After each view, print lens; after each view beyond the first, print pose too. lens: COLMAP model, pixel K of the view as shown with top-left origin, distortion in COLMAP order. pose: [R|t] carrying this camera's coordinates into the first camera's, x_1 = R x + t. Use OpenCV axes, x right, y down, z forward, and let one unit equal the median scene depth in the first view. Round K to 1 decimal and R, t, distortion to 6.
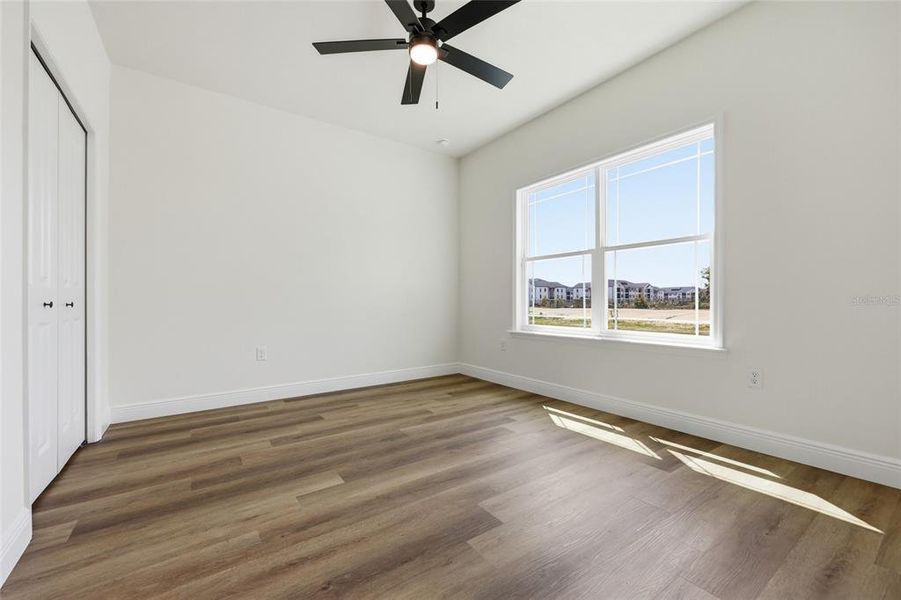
lens RADIAL K [[369.3, 0, 449.7], [0, 369.3, 301.8], [0, 0, 1]] dist [-0.002111, 0.000698]
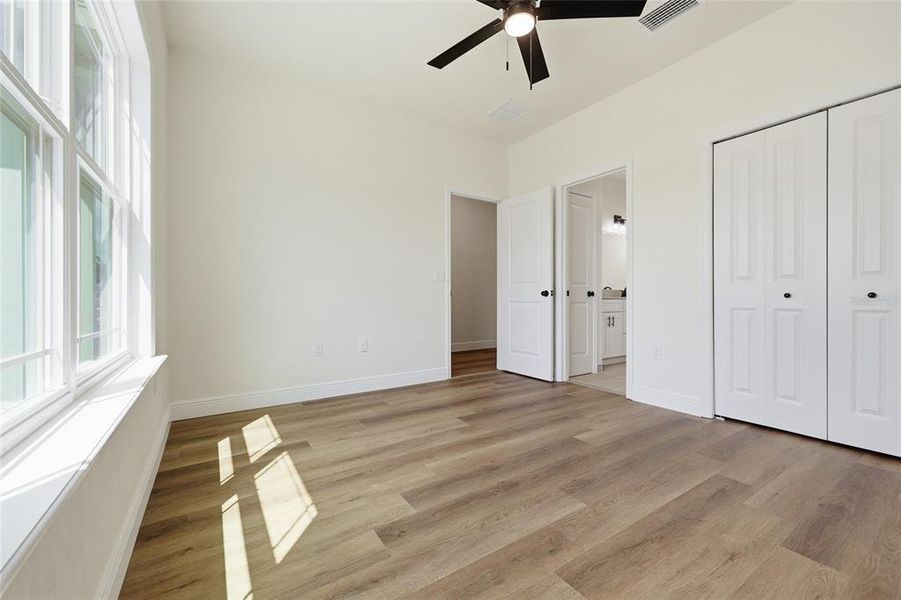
lens RADIAL K [[369.3, 0, 450.9], [0, 369.3, 298.6], [0, 0, 1]] dist [-0.002111, 0.000698]
pose [[-0.999489, 0.011050, 0.030009, 0.075504], [0.011123, 0.999936, 0.002266, 0.005475], [-0.029982, 0.002599, -0.999547, 1.897205]]
